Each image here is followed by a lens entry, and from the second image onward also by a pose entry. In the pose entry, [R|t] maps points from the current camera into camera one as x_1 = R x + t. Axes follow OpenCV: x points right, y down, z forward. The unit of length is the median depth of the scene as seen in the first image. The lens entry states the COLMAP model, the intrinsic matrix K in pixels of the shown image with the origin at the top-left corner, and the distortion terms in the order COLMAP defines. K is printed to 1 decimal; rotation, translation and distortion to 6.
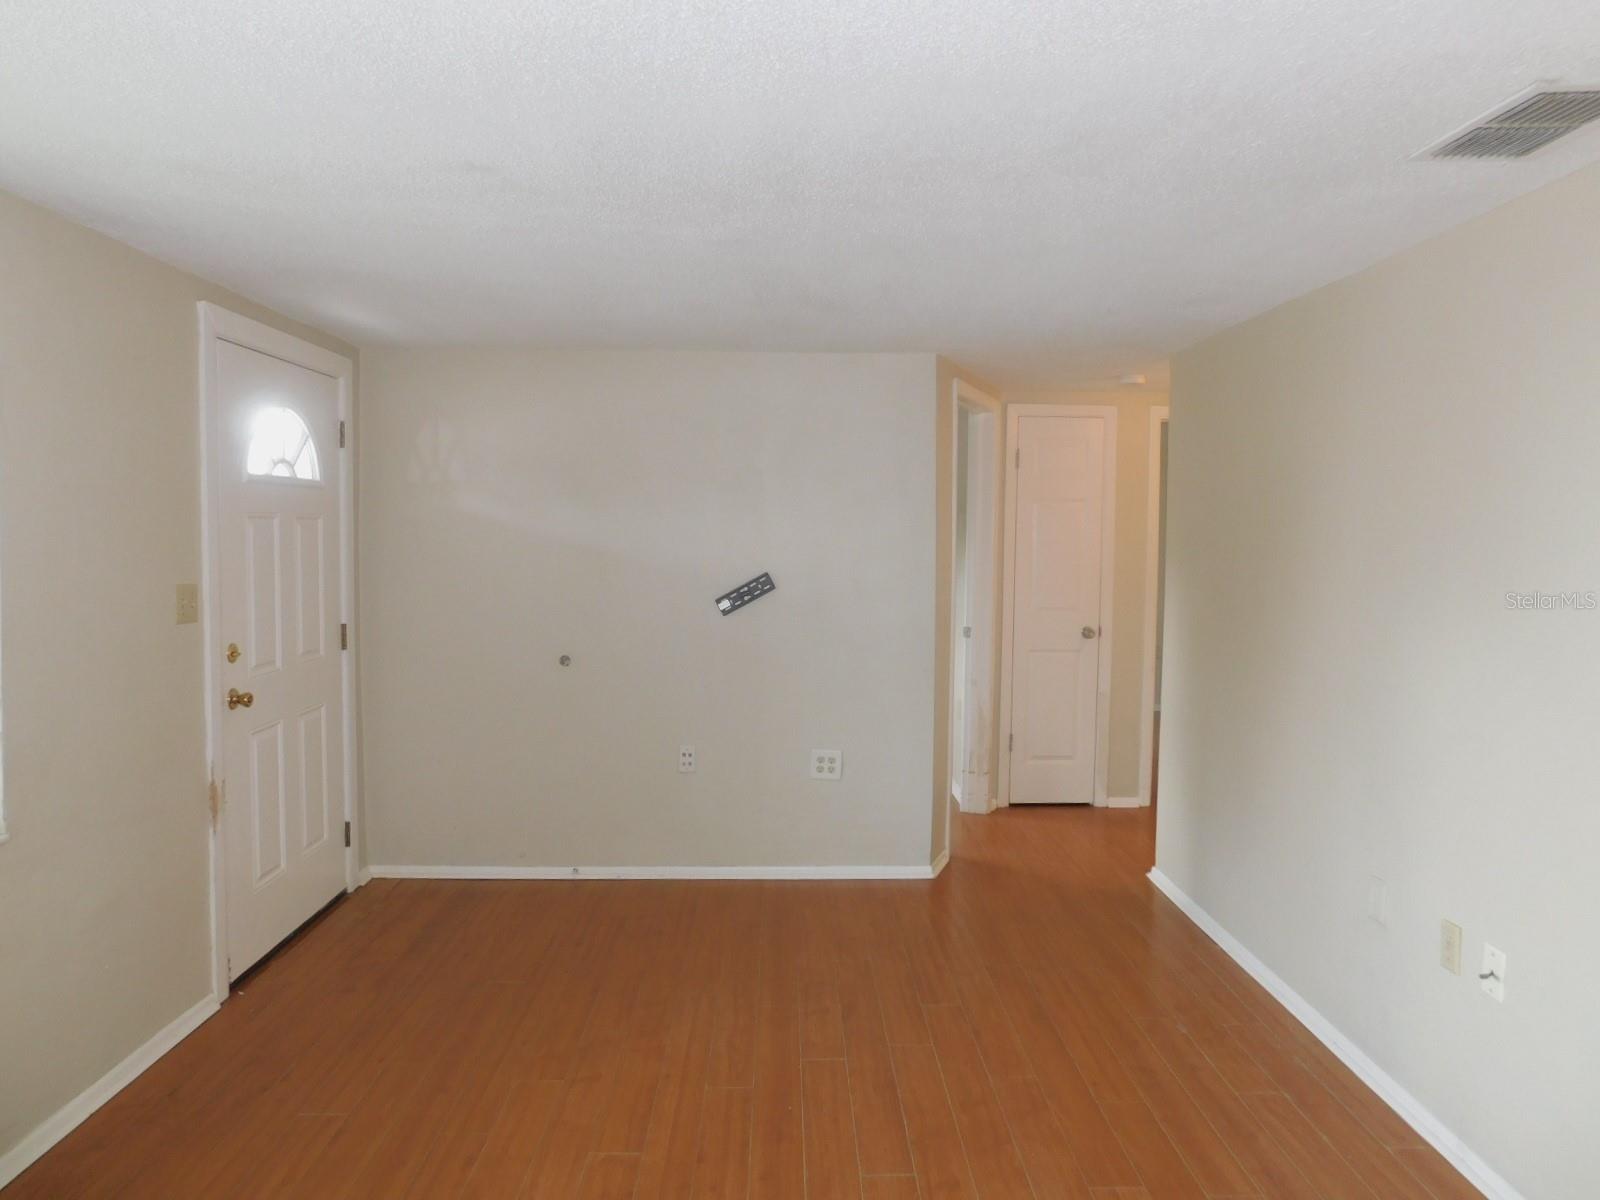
lens RADIAL K [[1063.2, 0, 797.6], [0, 1063.2, 587.1], [0, 0, 1]] dist [-0.074743, 0.070346]
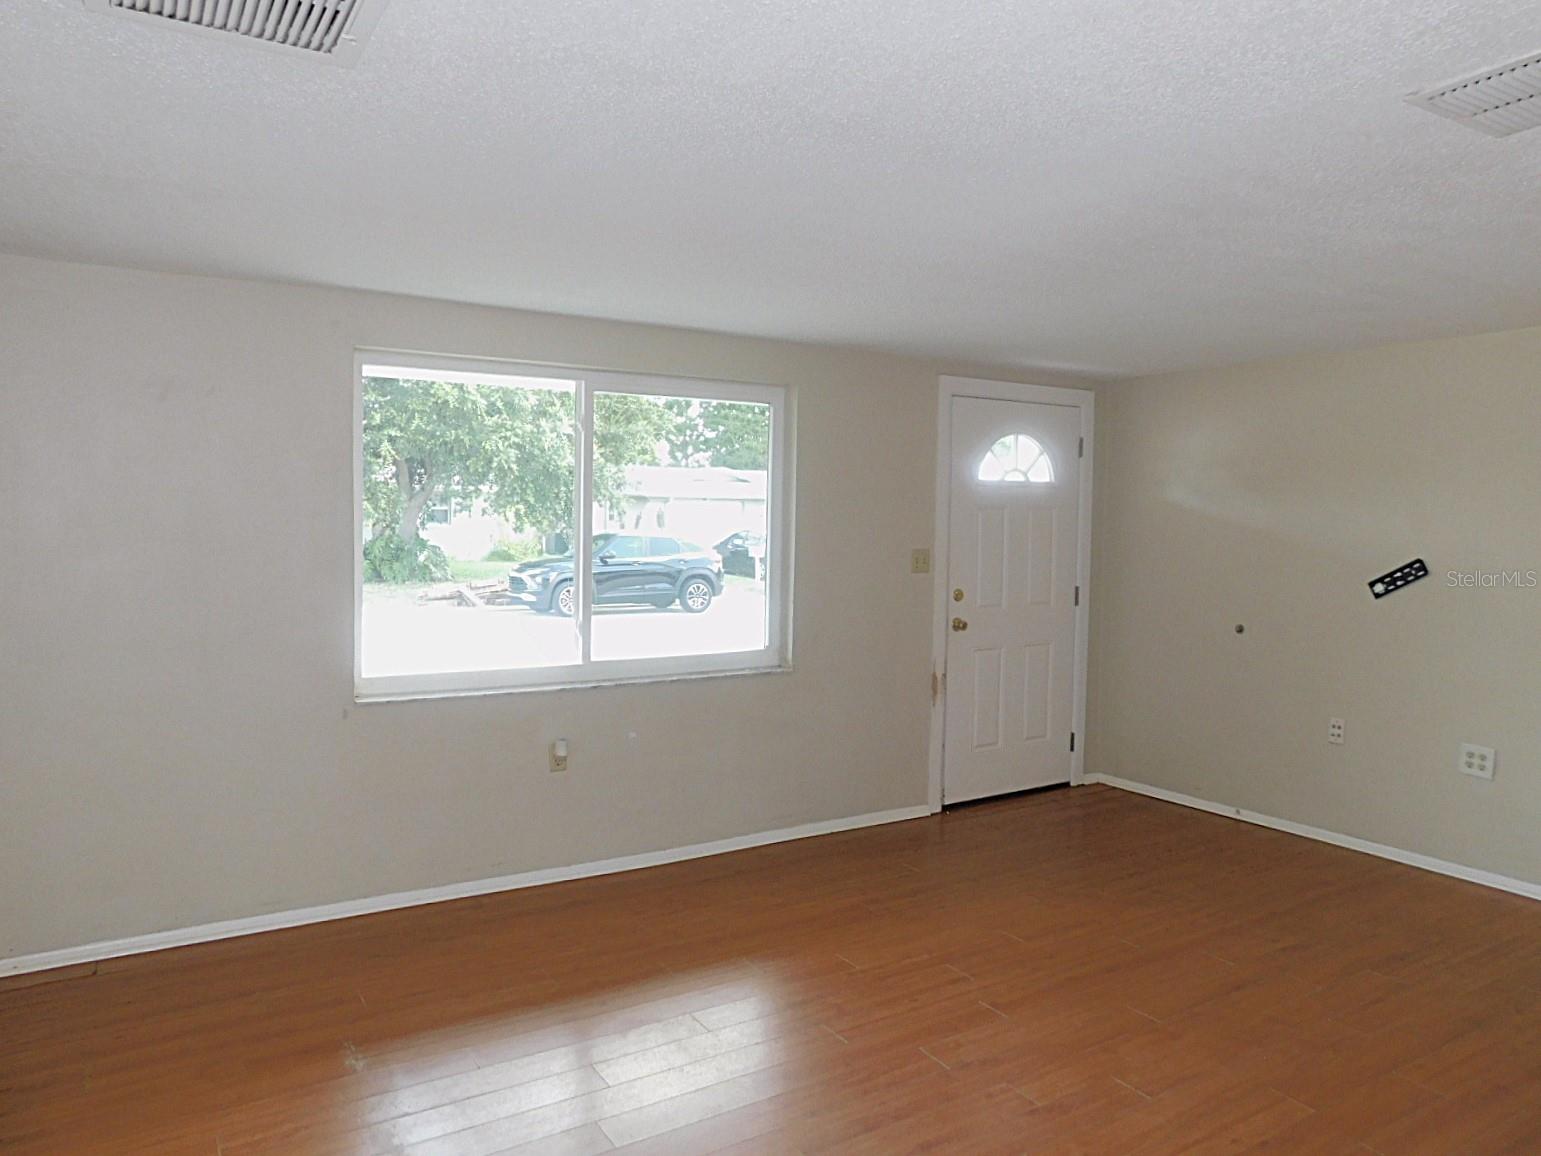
lens RADIAL K [[1024.0, 0, 768.2], [0, 1024.0, 565.6], [0, 0, 1]] dist [-0.074743, 0.070346]
pose [[0.507098, 0.031444, -0.861315, 0.477056], [-0.050696, 0.998692, 0.006613, 0.017993], [0.860396, 0.040312, 0.508029, -0.015515]]
